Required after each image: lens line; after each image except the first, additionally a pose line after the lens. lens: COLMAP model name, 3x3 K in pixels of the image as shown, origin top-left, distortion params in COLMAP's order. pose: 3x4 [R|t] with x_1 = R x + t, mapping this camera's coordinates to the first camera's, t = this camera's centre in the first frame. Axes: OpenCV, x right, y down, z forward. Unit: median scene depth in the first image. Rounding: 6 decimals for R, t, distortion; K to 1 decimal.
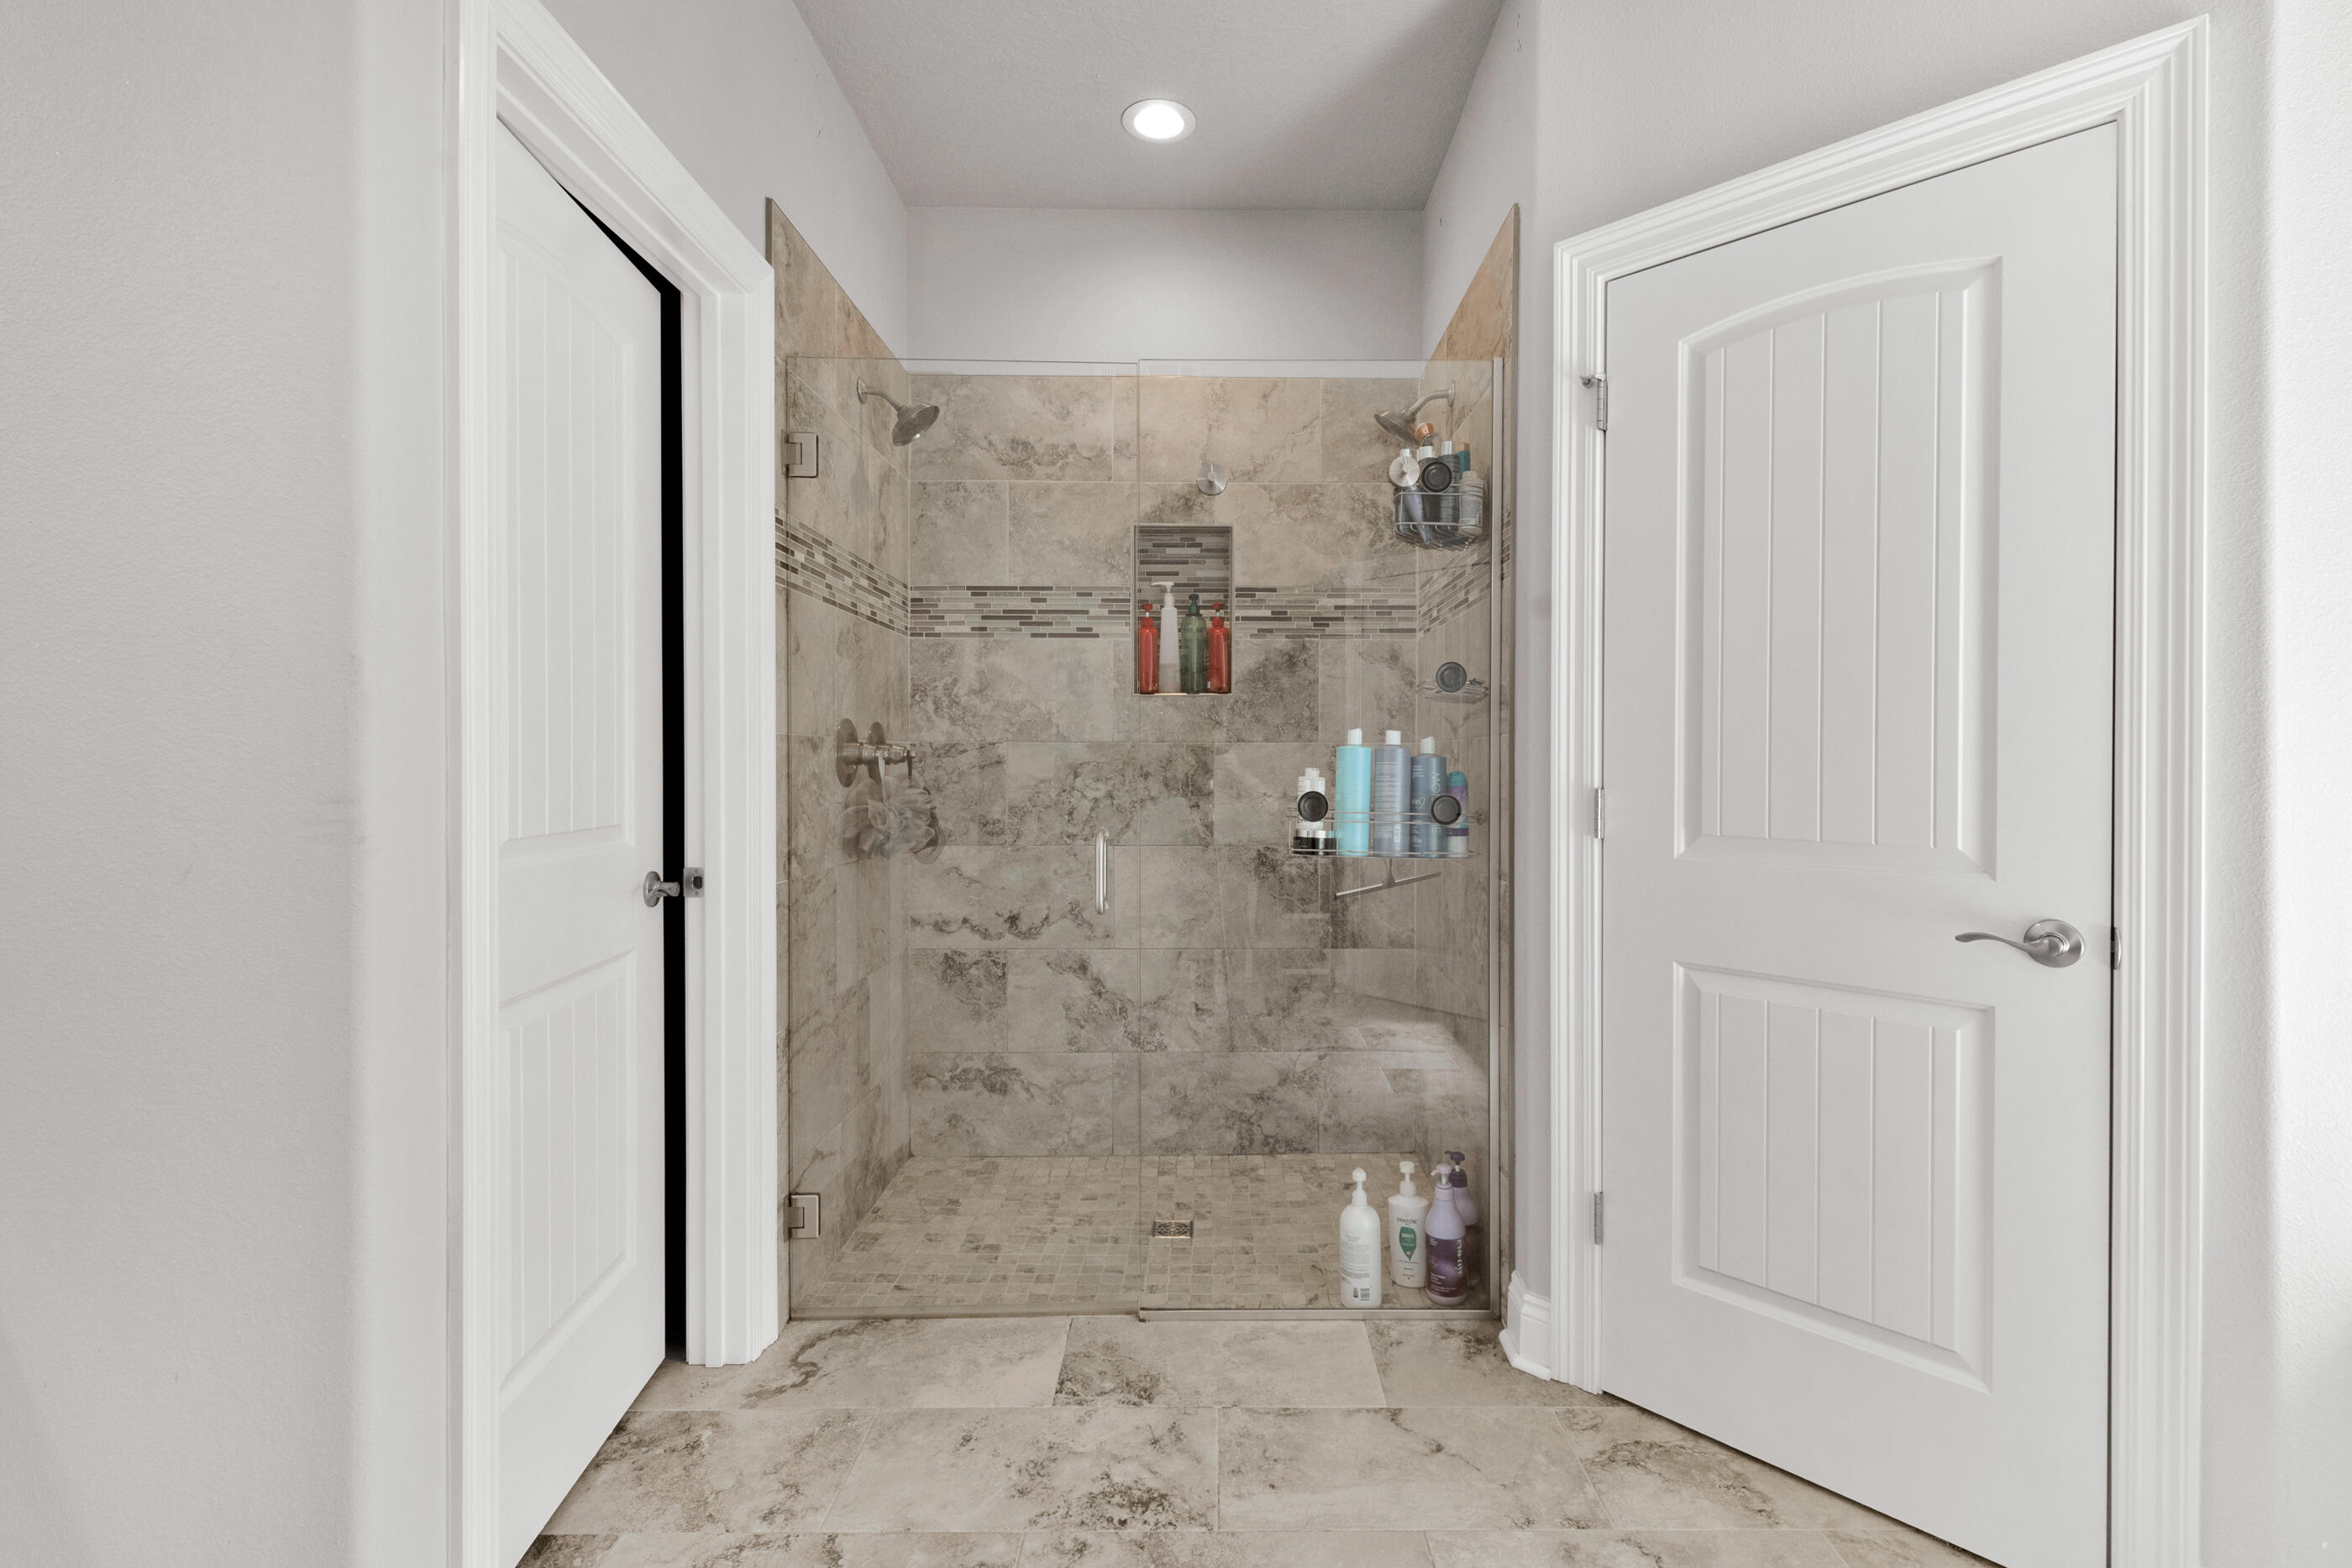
lens RADIAL K [[1039.9, 0, 1239.7], [0, 1039.9, 772.3], [0, 0, 1]] dist [0.022990, -0.014556]
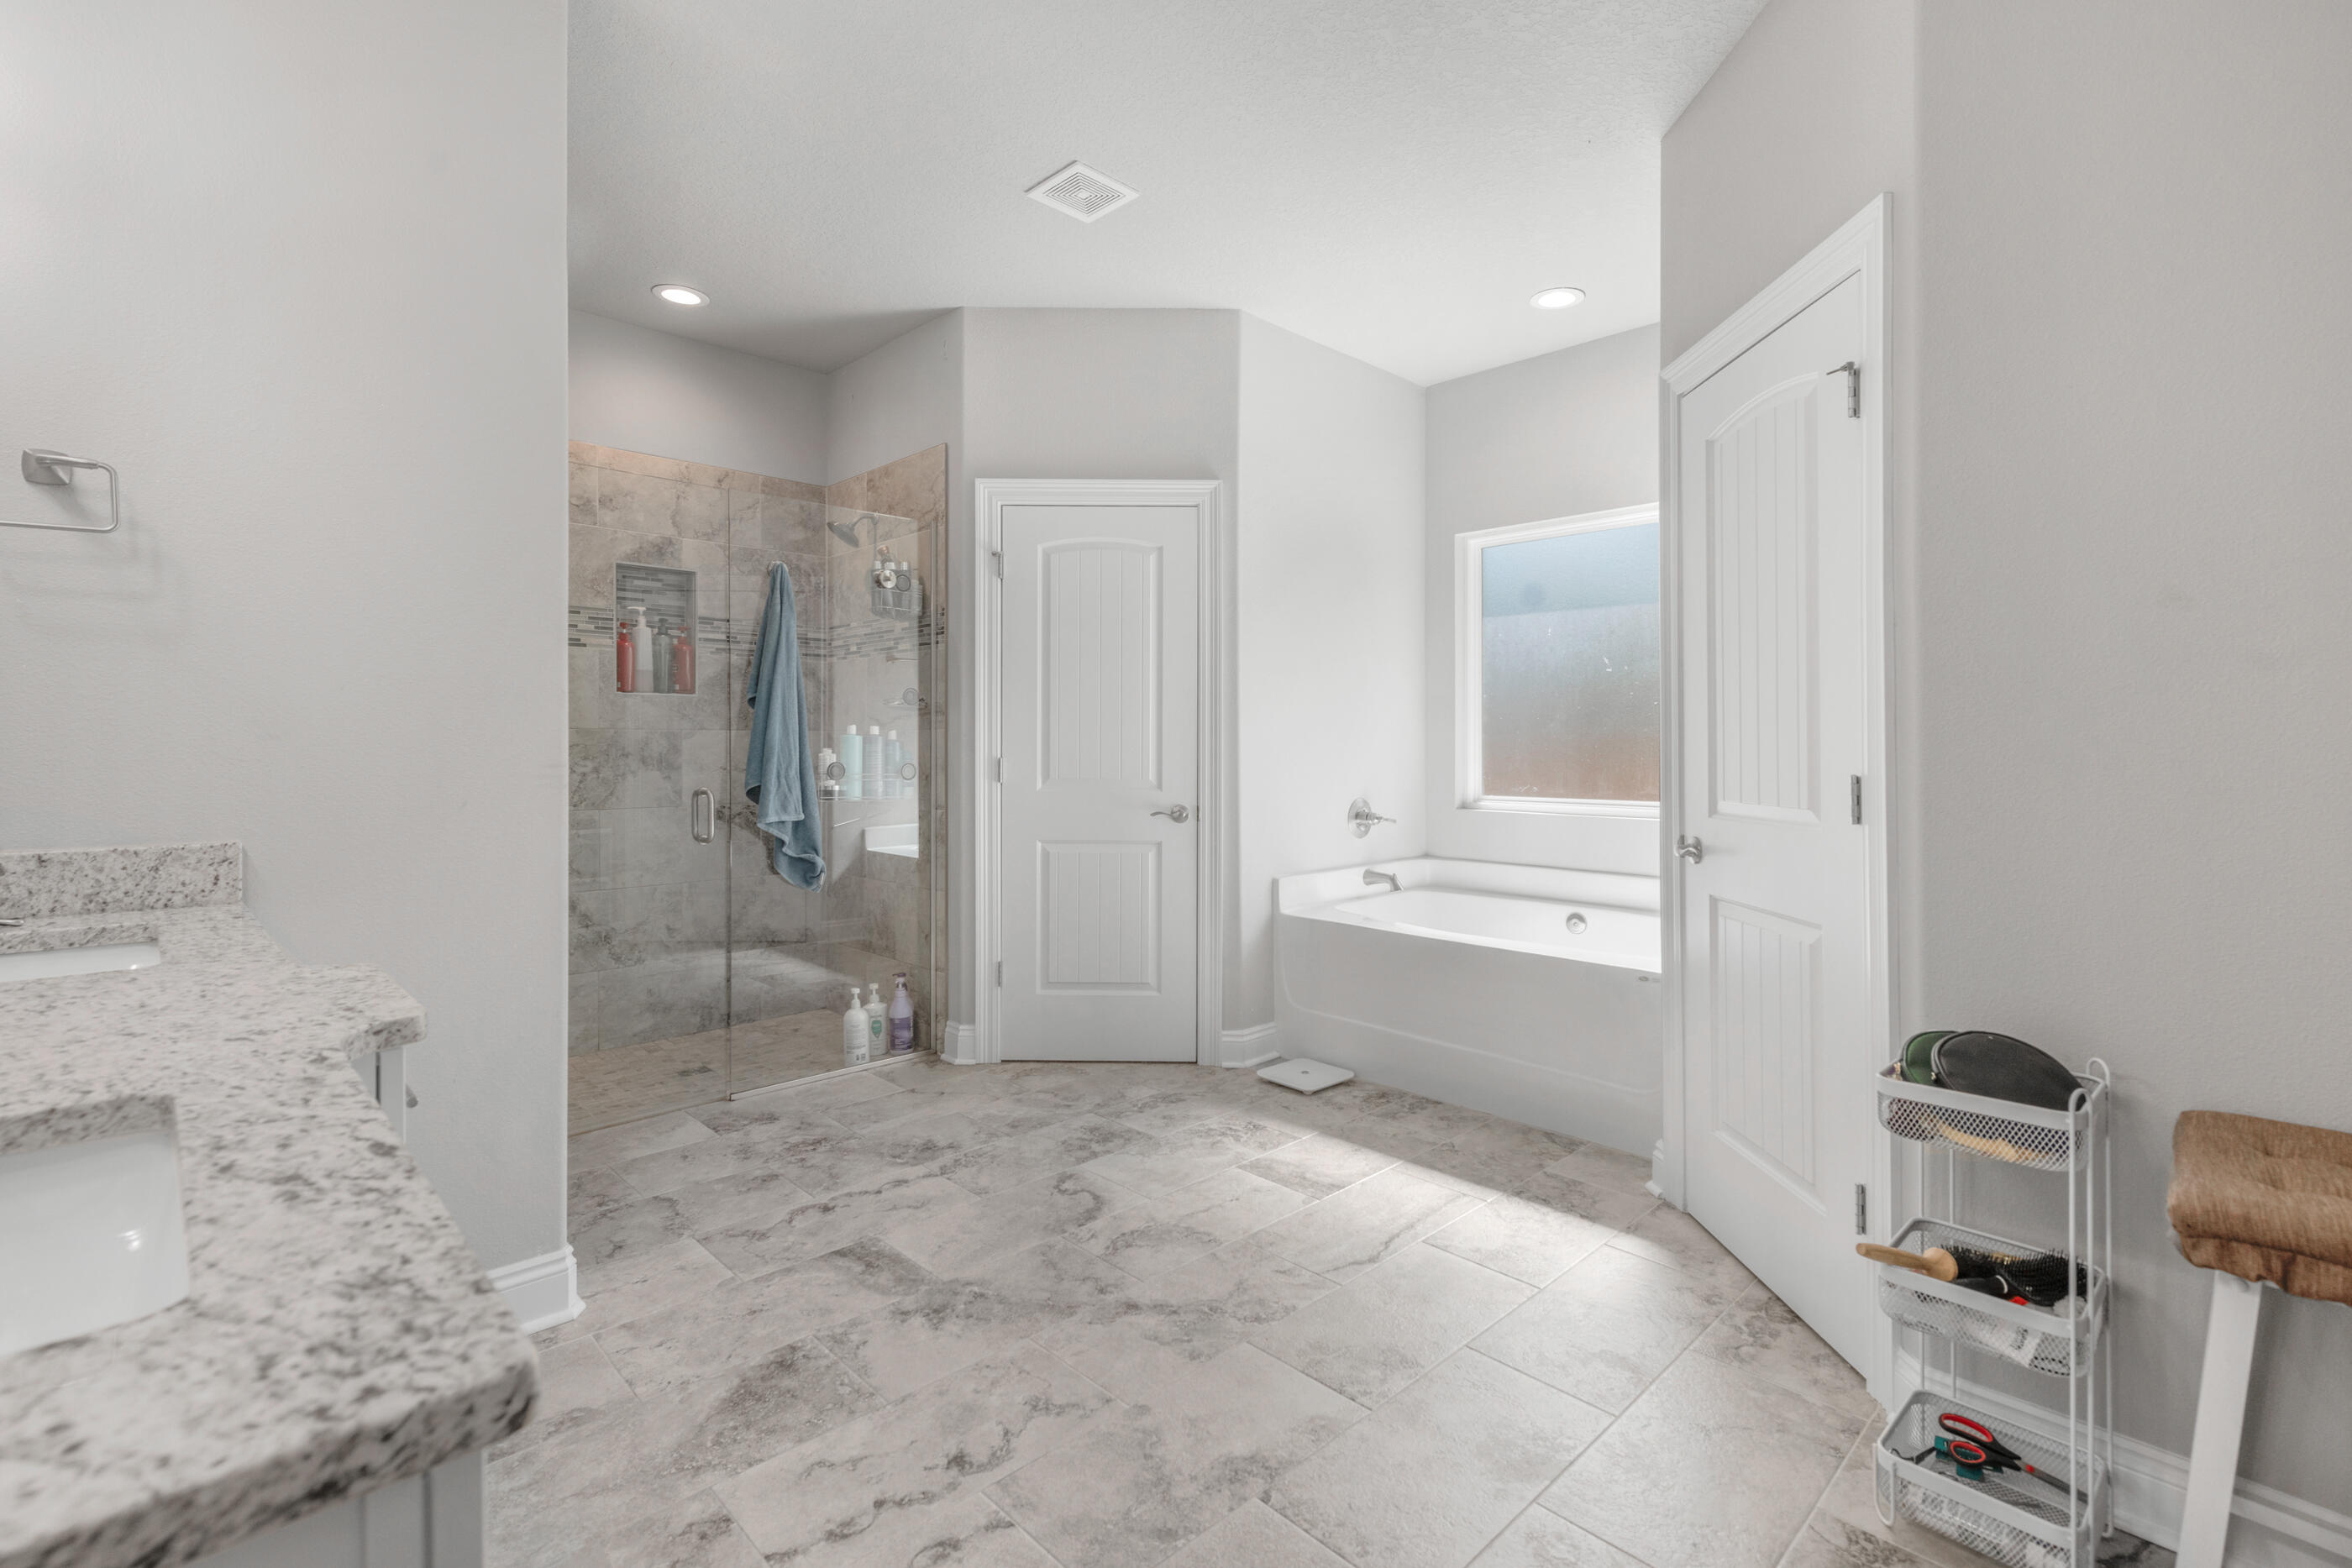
lens RADIAL K [[1028.5, 0, 1176.0], [0, 1028.5, 784.0], [0, 0, 1]] dist [0.018411, -0.015344]
pose [[0.734229, -0.026235, 0.678394, -0.576057], [0.006668, 0.999484, 0.031434, 0.004335], [-0.678869, -0.018556, 0.734025, -0.520446]]
